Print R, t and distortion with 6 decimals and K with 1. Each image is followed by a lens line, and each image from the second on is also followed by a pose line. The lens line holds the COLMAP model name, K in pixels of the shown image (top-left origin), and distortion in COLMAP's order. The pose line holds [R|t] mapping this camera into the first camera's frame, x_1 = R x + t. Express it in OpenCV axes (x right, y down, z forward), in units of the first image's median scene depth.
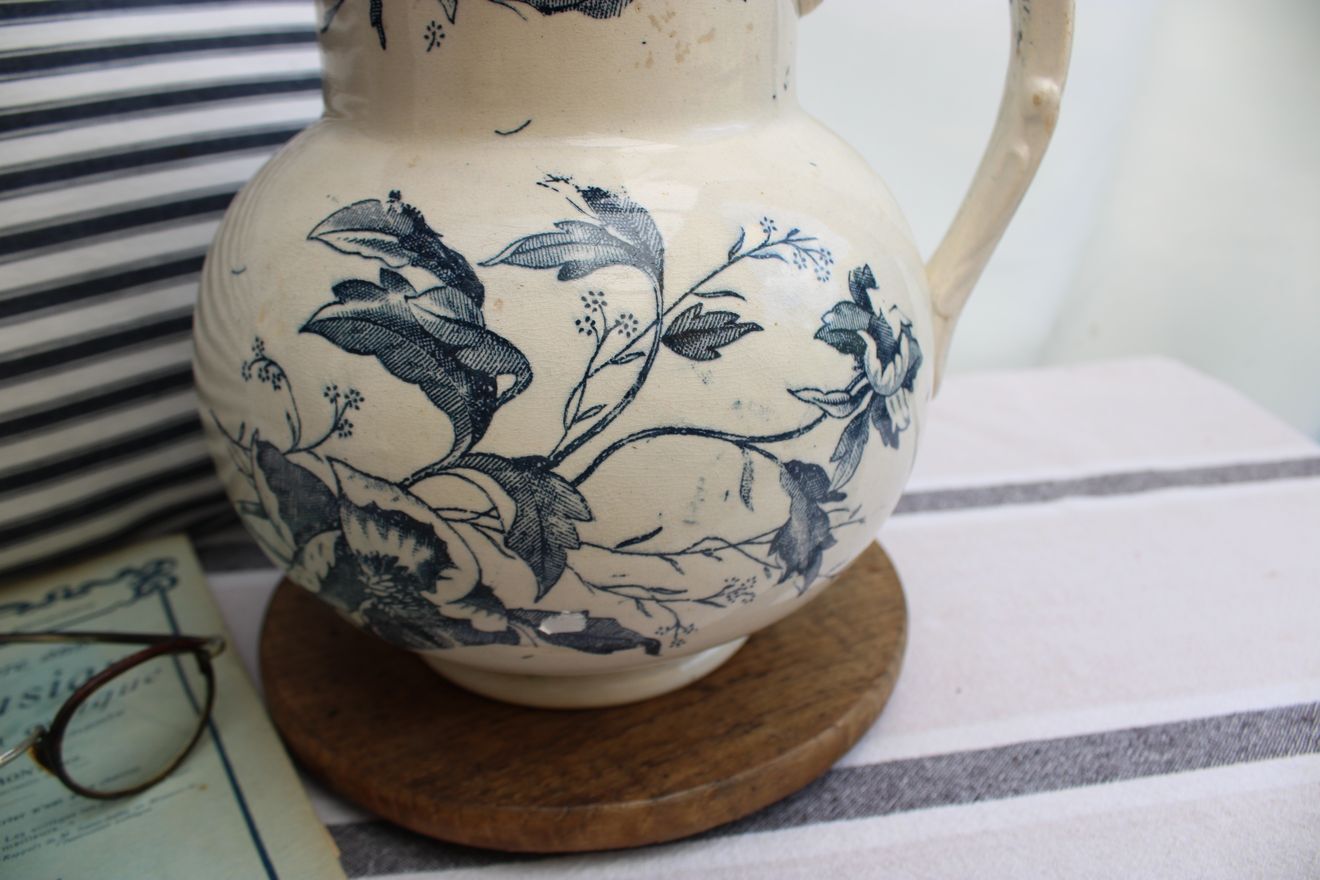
lens RADIAL K [[1097.4, 0, 639.3], [0, 1097.4, 453.4], [0, 0, 1]] dist [-0.140790, 0.003201]
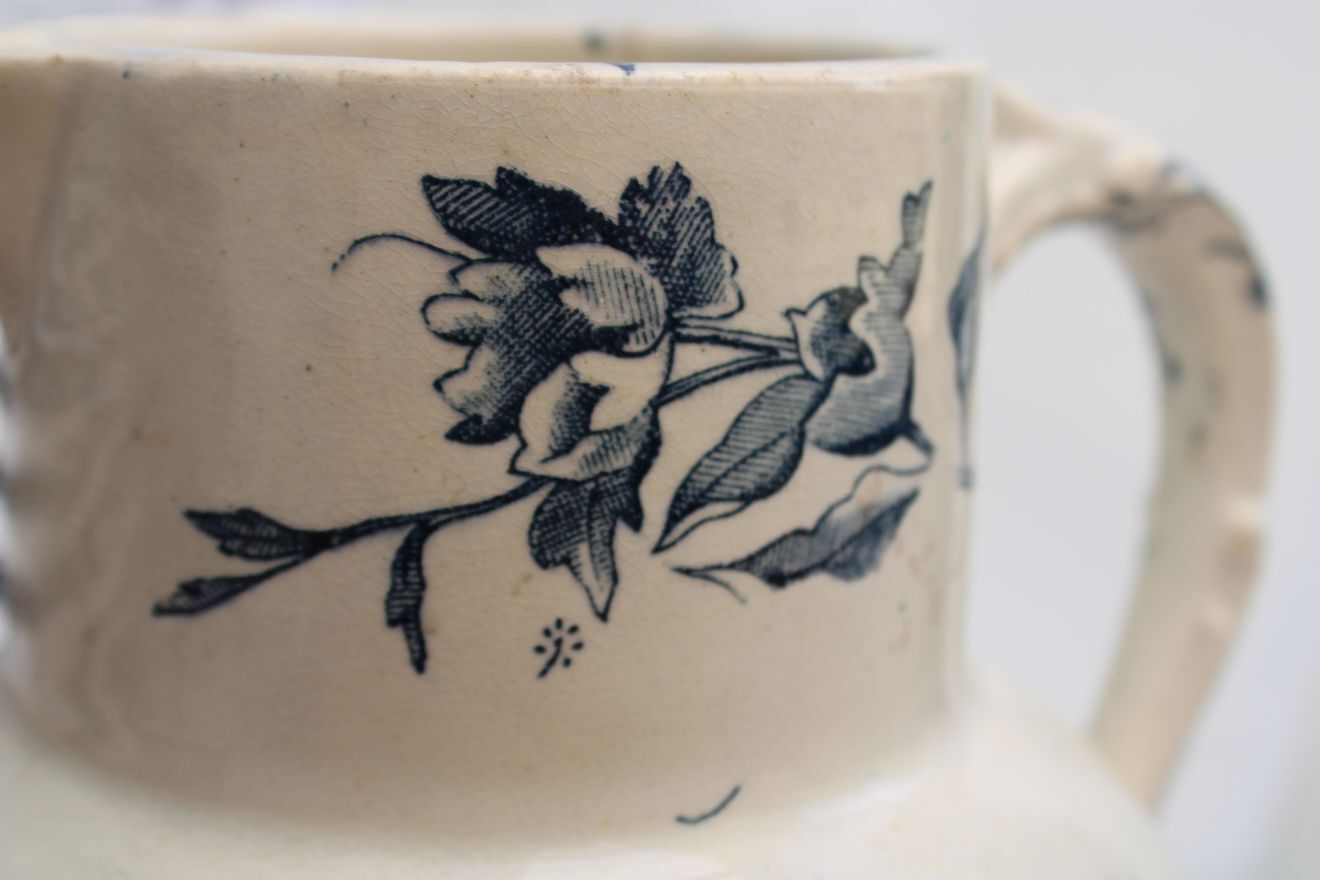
lens RADIAL K [[2162.8, 0, 660.0], [0, 2162.8, 440.0], [0, 0, 1]] dist [-0.015568, -0.015985]
pose [[0.844254, -0.087284, 0.528787, -0.660916], [0.193037, 0.969951, -0.148095, -0.325993], [-0.499971, 0.227106, 0.835734, 0.134754]]
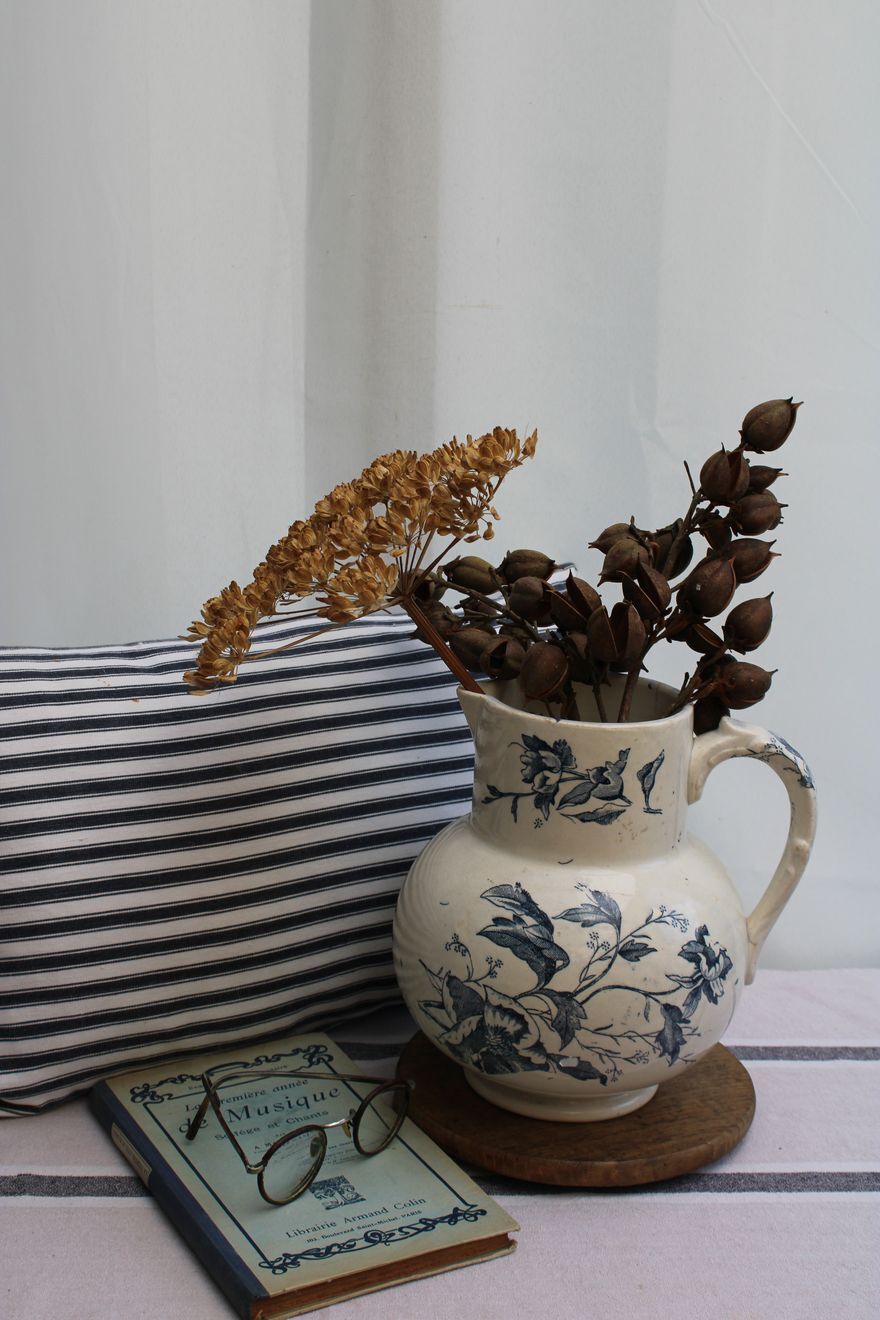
lens RADIAL K [[1863.3, 0, 411.7], [0, 1863.3, 661.7], [0, 0, 1]] dist [-0.017786, -0.042744]
pose [[0.993677, 0.079119, -0.079657, -0.167280], [-0.092912, 0.977799, -0.187822, 0.098967], [0.063028, 0.194035, 0.978968, -3.472792]]
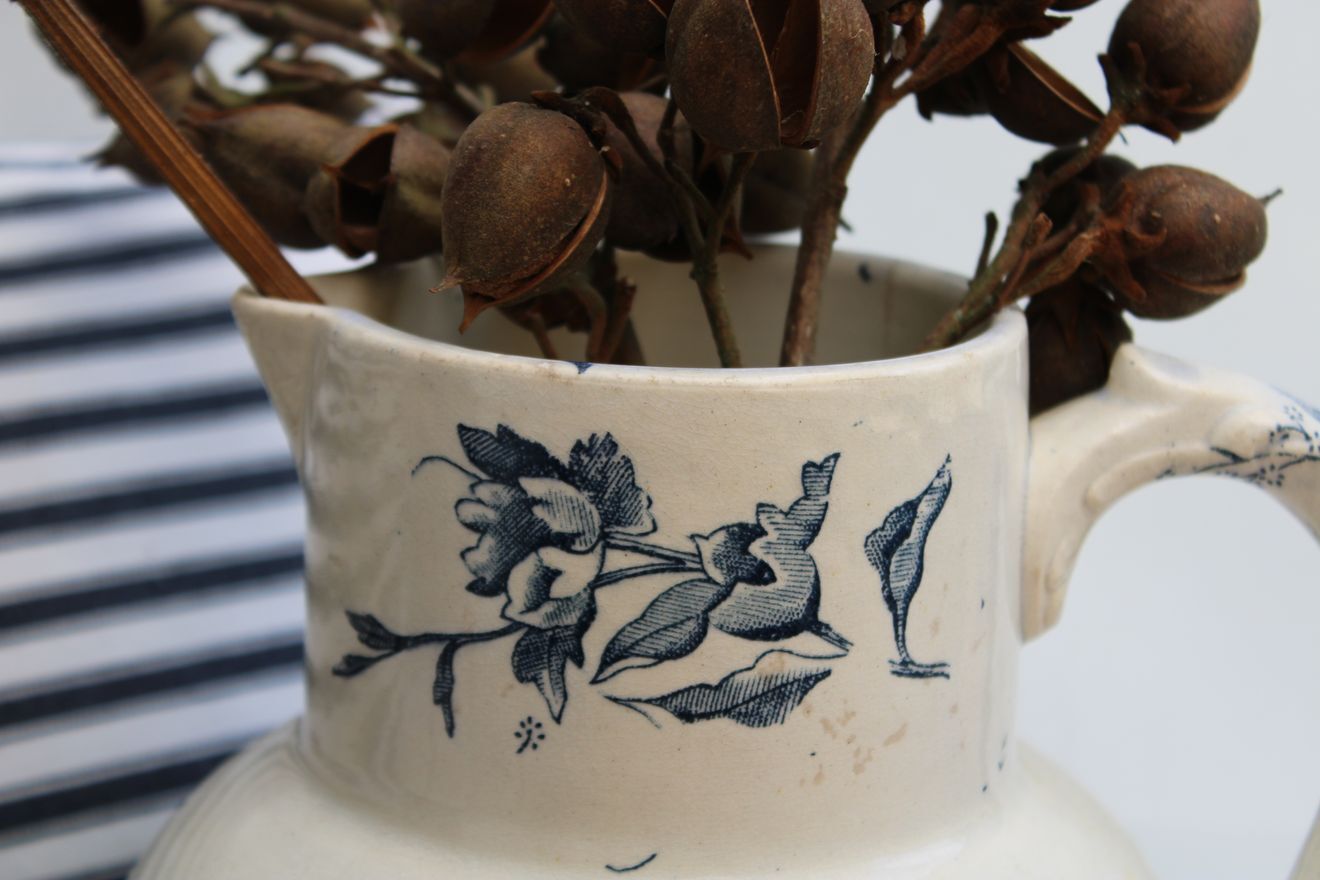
lens RADIAL K [[3220.1, 0, 660.0], [0, 3220.1, 440.0], [0, 0, 1]] dist [0.114303, 0.187032]
pose [[0.998848, 0.031417, 0.036273, -0.188329], [-0.023794, 0.980679, -0.194170, -0.160167], [-0.041672, 0.193083, 0.980297, -1.215452]]
